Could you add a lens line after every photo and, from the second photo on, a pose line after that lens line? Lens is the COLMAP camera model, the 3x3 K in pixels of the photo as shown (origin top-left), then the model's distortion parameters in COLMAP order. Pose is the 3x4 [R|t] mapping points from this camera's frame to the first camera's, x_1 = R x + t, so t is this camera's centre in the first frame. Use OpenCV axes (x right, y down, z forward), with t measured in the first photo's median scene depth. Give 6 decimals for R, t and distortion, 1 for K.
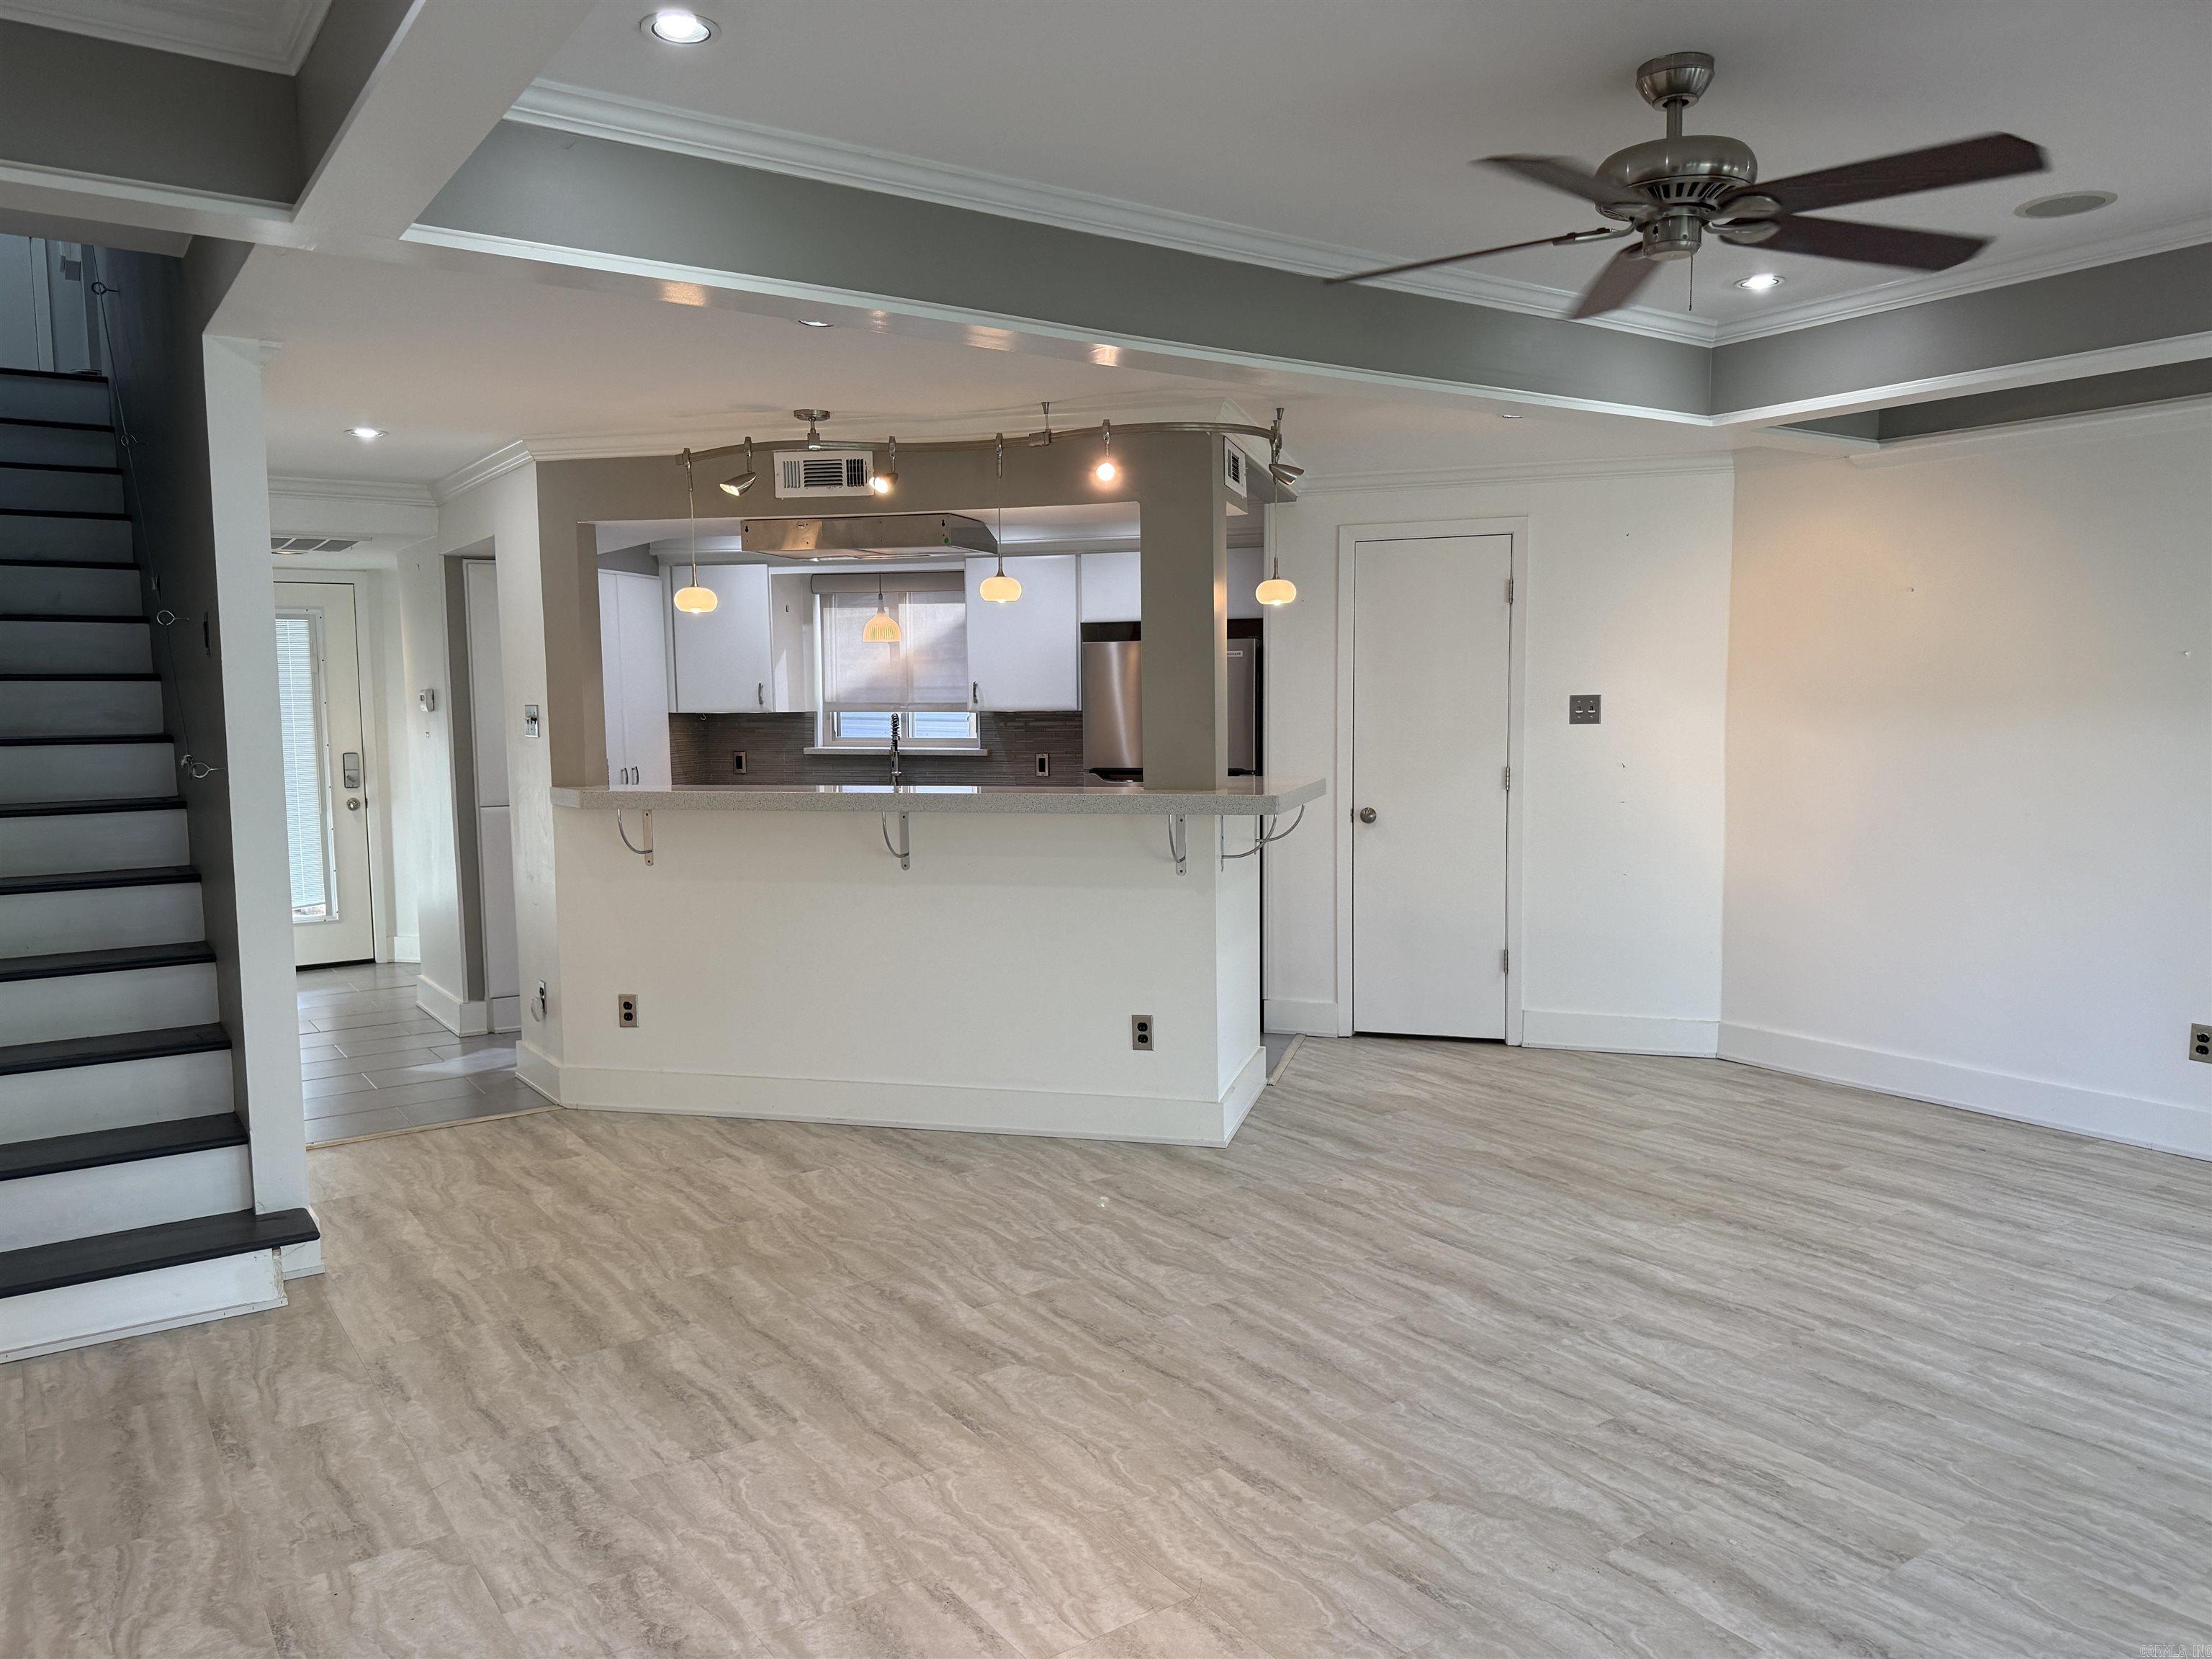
lens RADIAL K [[1556.6, 0, 1108.4], [0, 1556.6, 828.6], [0, 0, 1]] dist [0.010650, 0.005025]
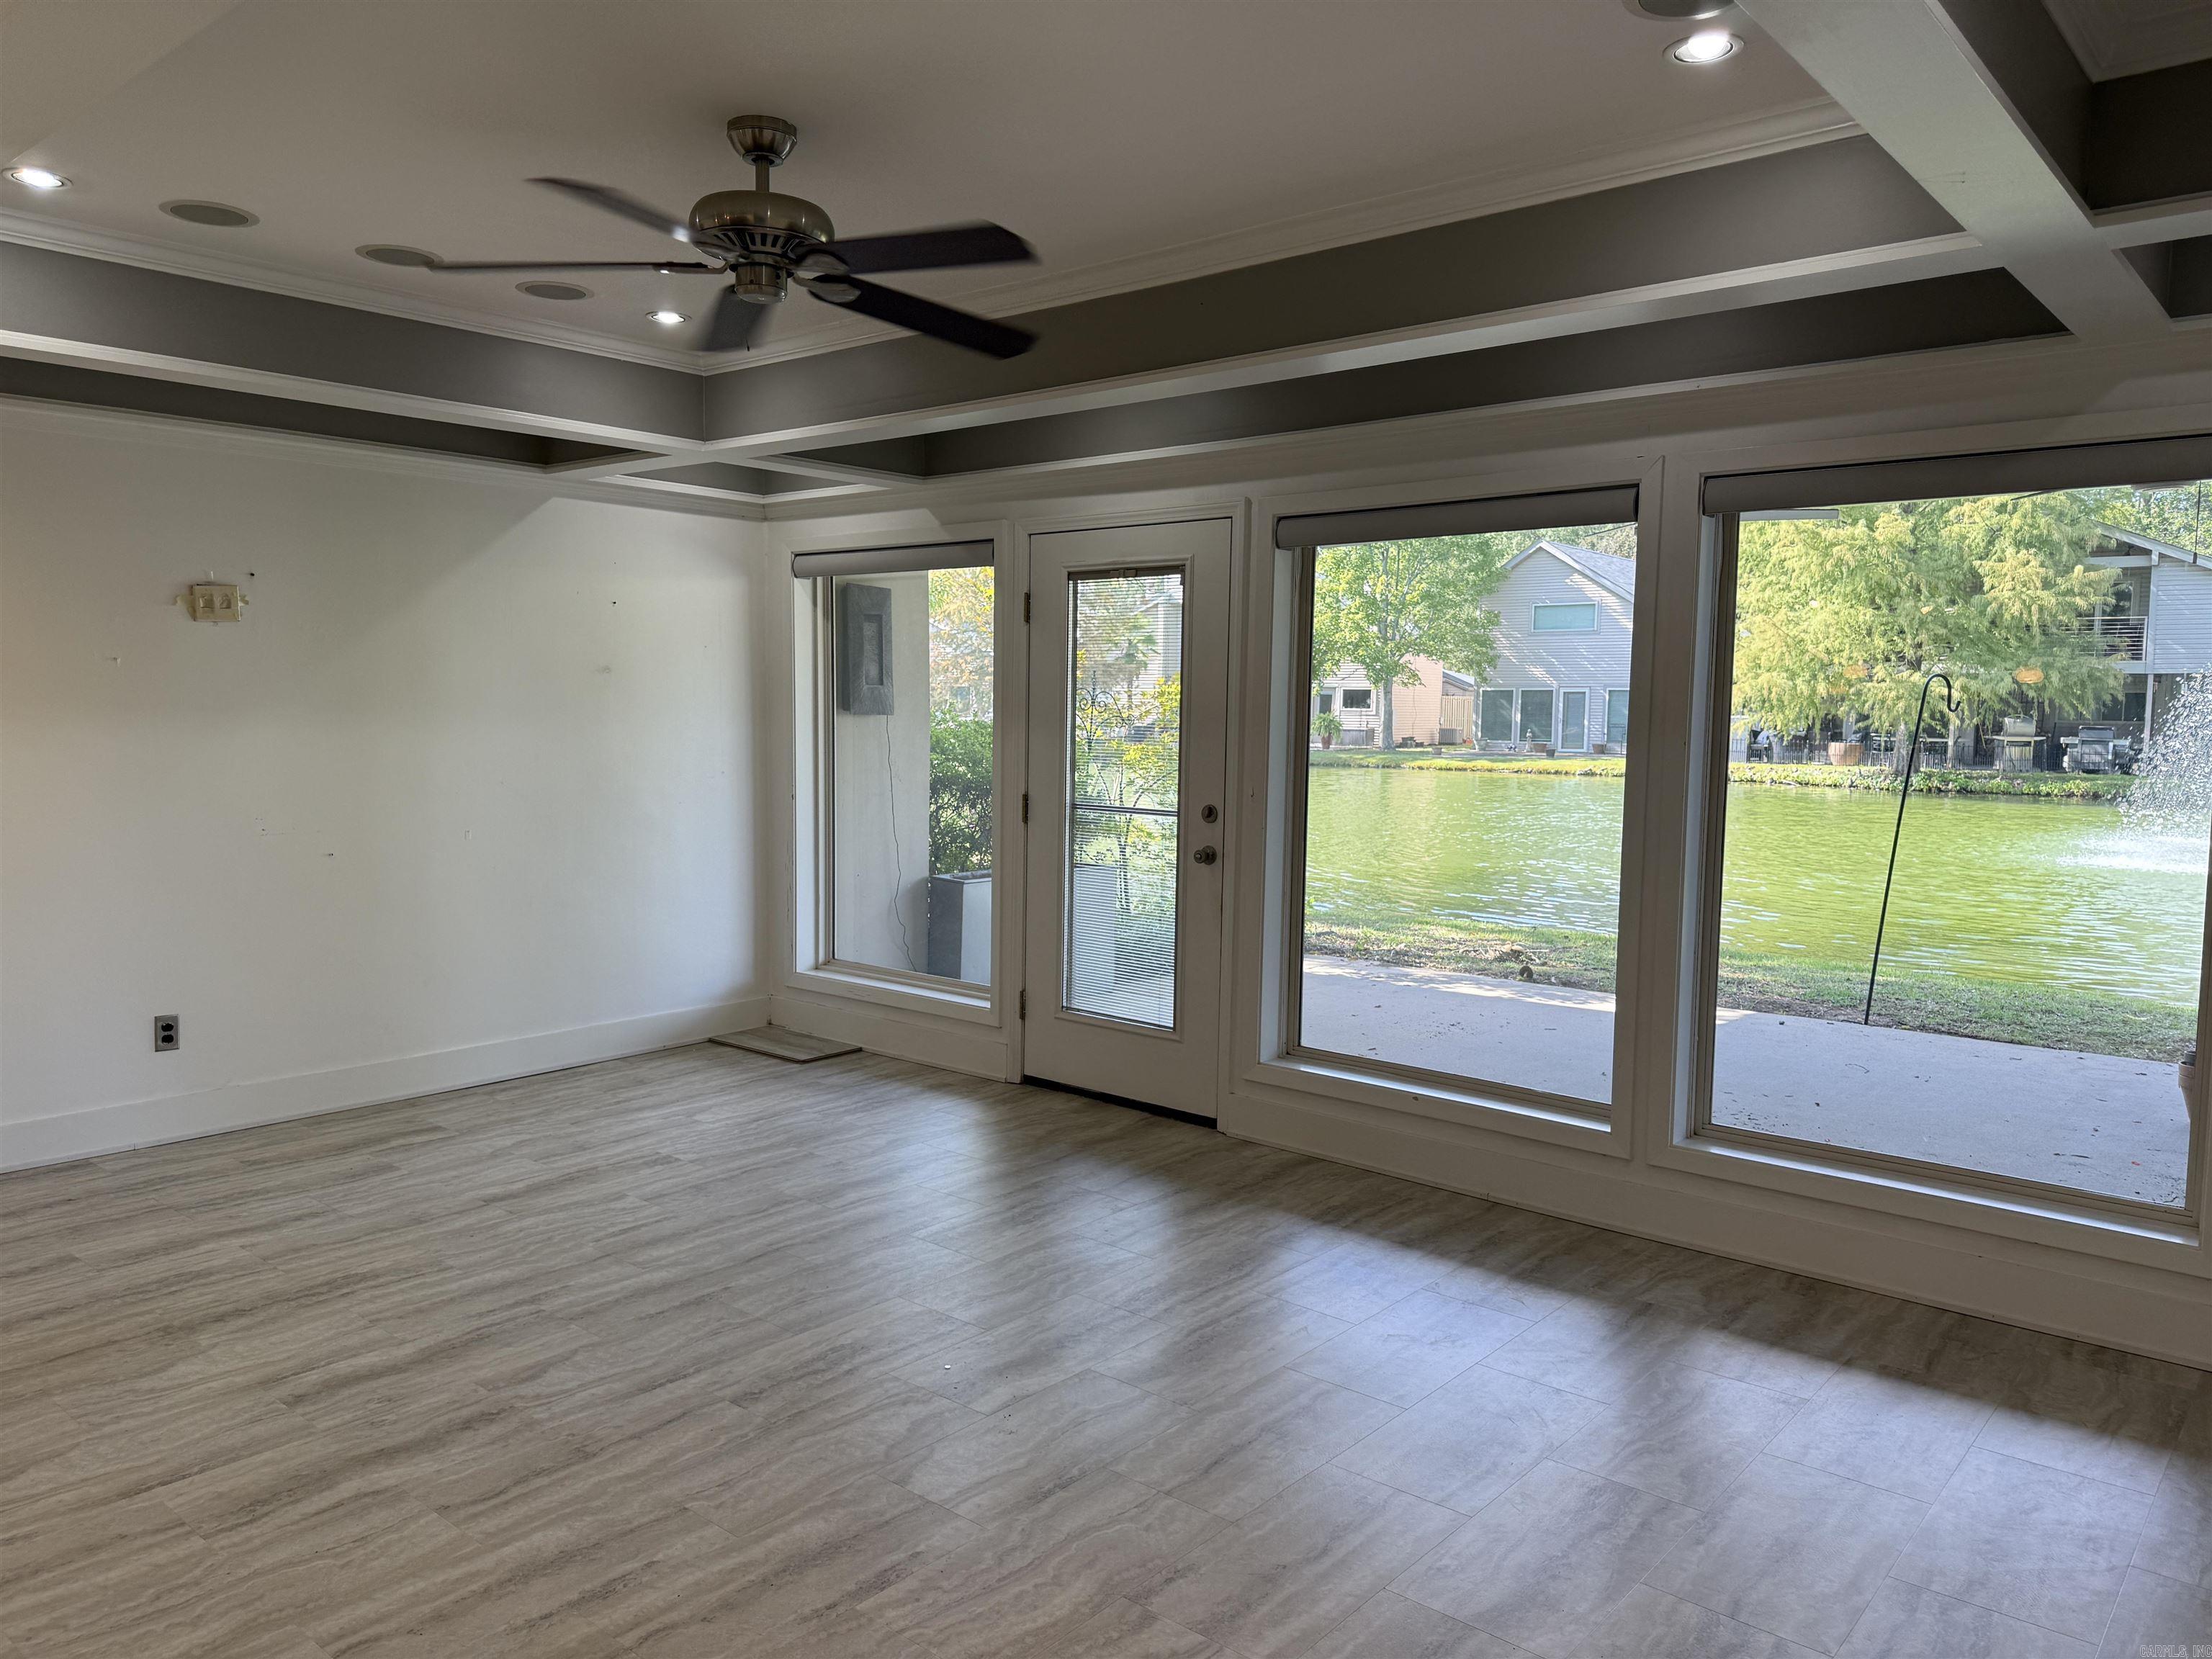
lens RADIAL K [[1556.6, 0, 1108.9], [0, 1556.6, 835.2], [0, 0, 1]] dist [0.010650, 0.005025]
pose [[-0.257202, -0.069907, 0.963826, -0.590579], [0.068943, 0.993511, 0.090458, -0.058028], [-0.963895, 0.089715, -0.250713, 0.818813]]
